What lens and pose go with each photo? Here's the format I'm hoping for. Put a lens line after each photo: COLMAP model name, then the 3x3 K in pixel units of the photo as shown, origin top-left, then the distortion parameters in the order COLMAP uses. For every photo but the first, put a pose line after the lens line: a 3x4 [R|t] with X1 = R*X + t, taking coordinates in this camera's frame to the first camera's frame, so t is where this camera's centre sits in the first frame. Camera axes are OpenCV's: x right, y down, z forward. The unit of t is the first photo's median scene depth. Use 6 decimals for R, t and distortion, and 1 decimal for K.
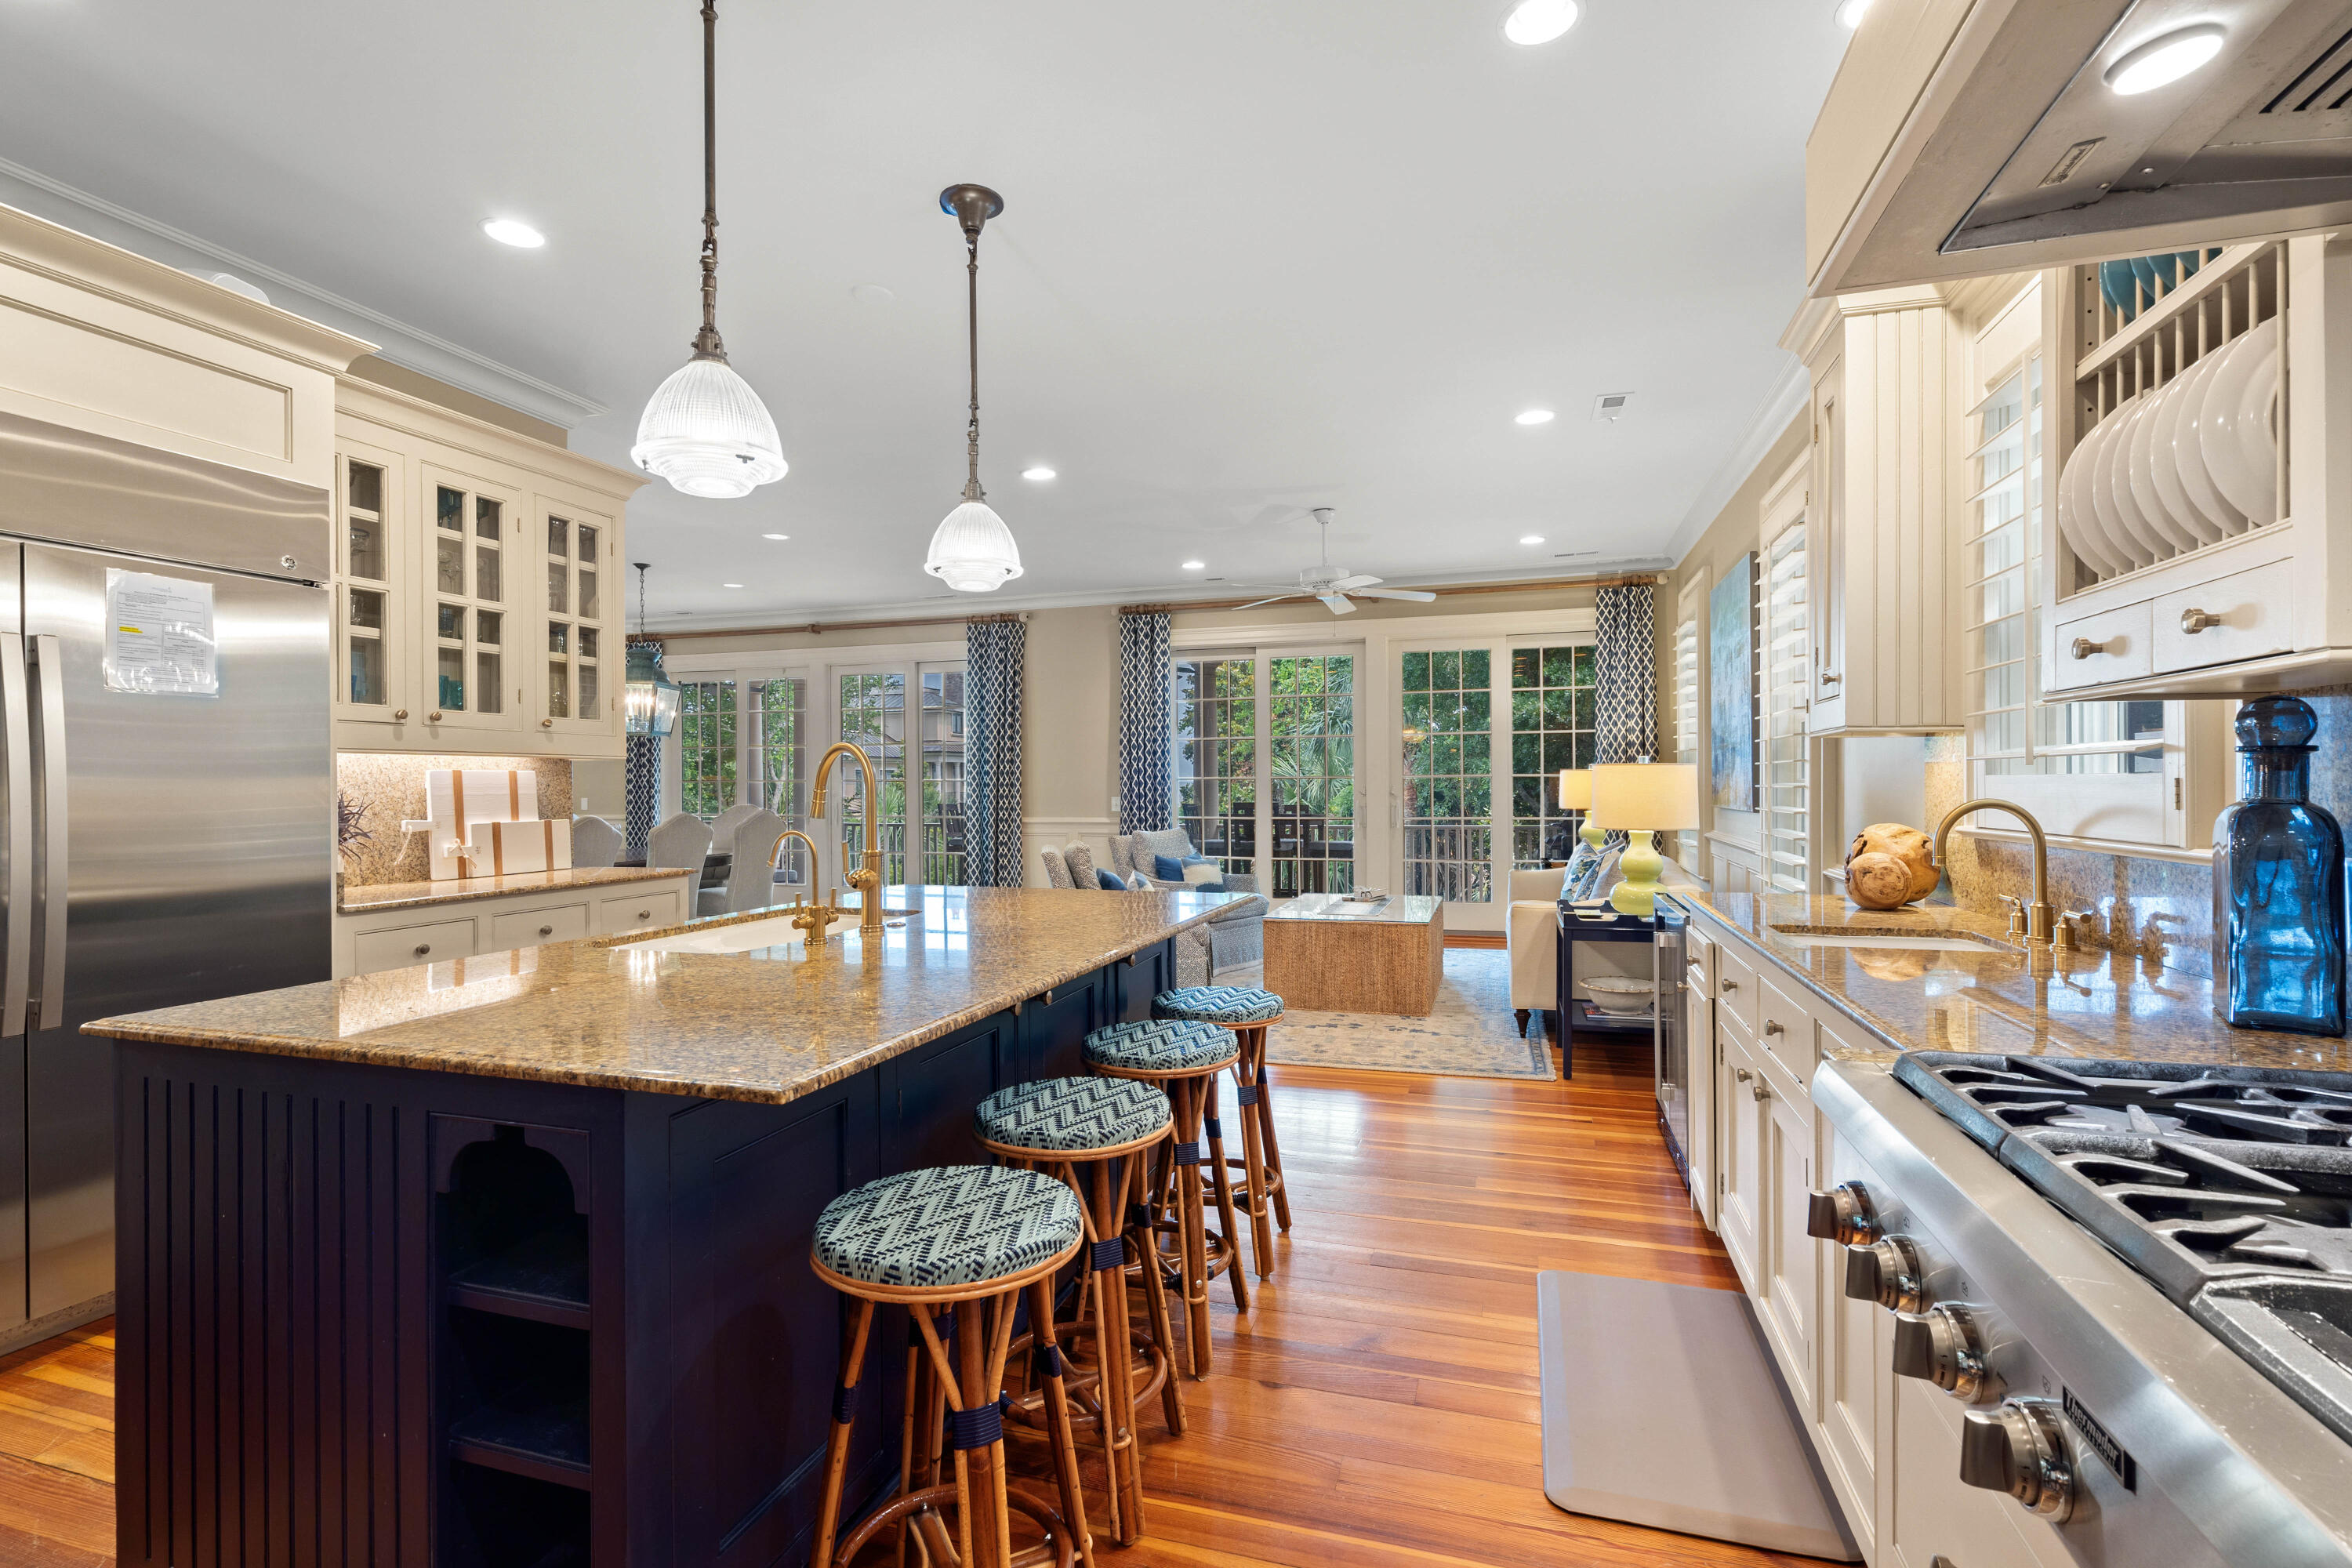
lens RADIAL K [[1080.3, 0, 1180.4], [0, 1080.3, 788.8], [0, 0, 1]] dist [-0.003332, 0.000426]
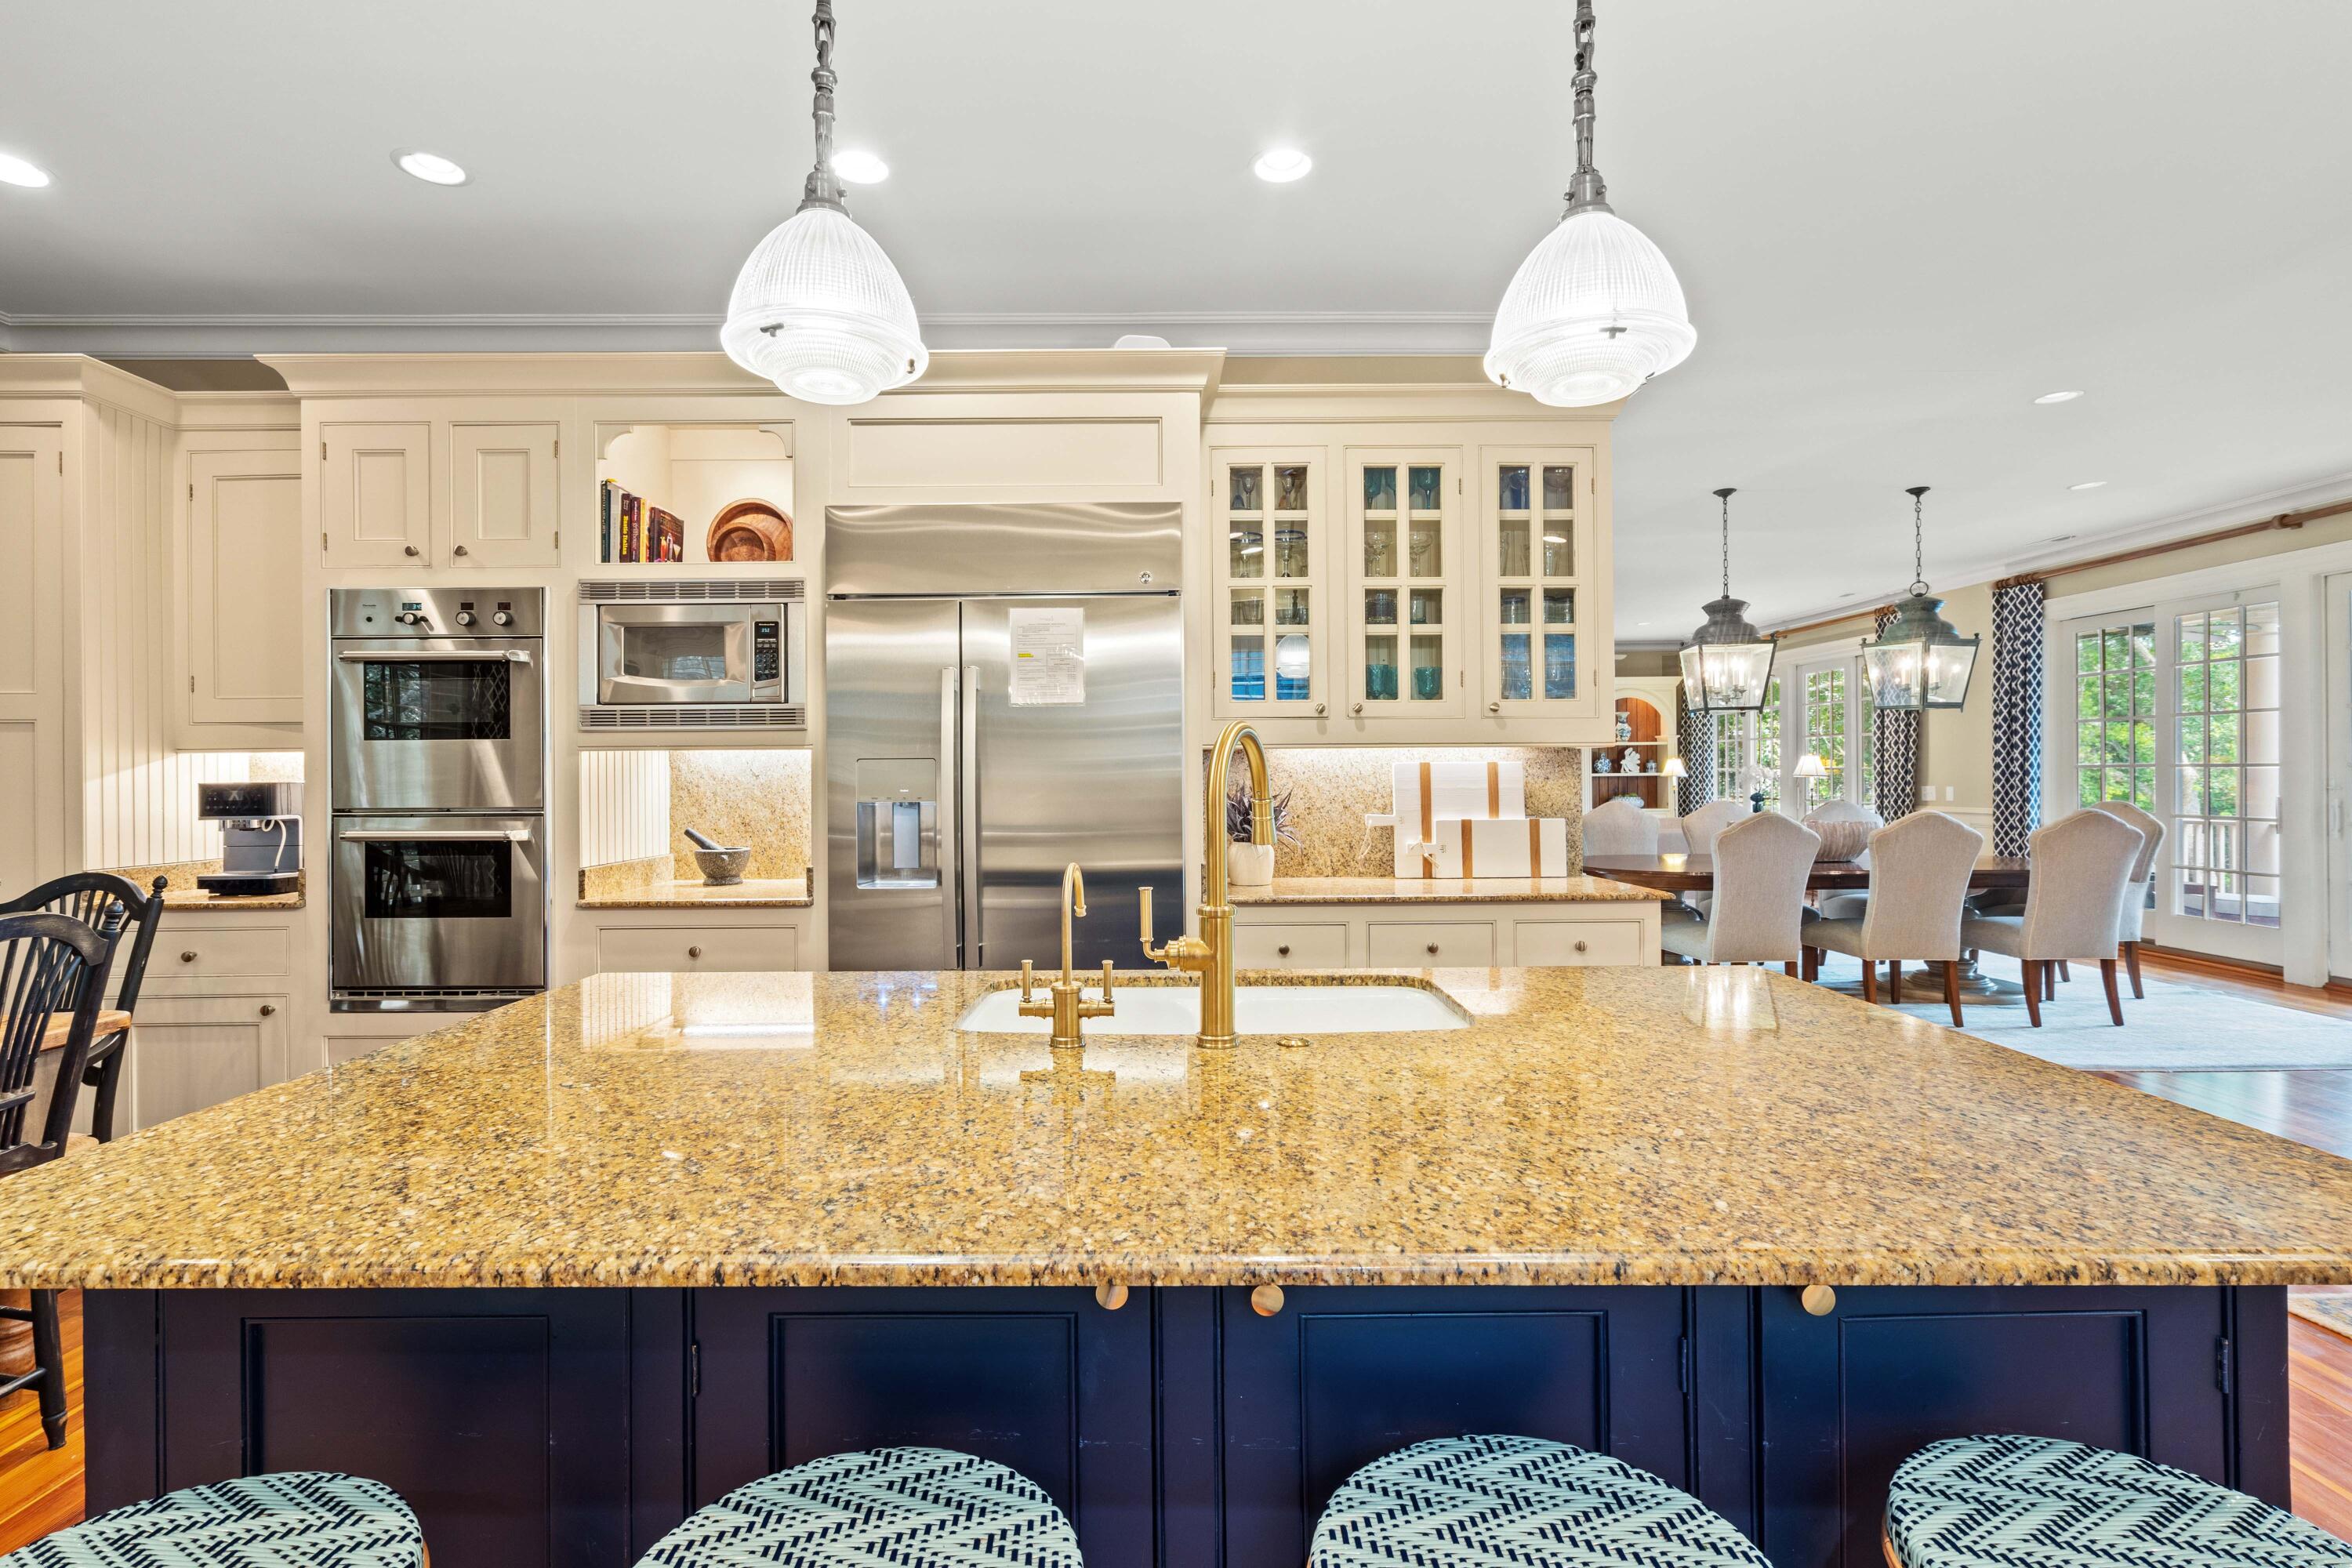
lens RADIAL K [[1080.3, 0, 1169.2], [0, 1080.3, 777.0], [0, 0, 1]] dist [-0.003332, 0.000426]
pose [[0.298416, -0.000569, -0.954436, 0.166745], [0.002657, 0.999996, 0.000235, -0.005840], [0.954432, -0.002606, 0.298417, 0.517901]]
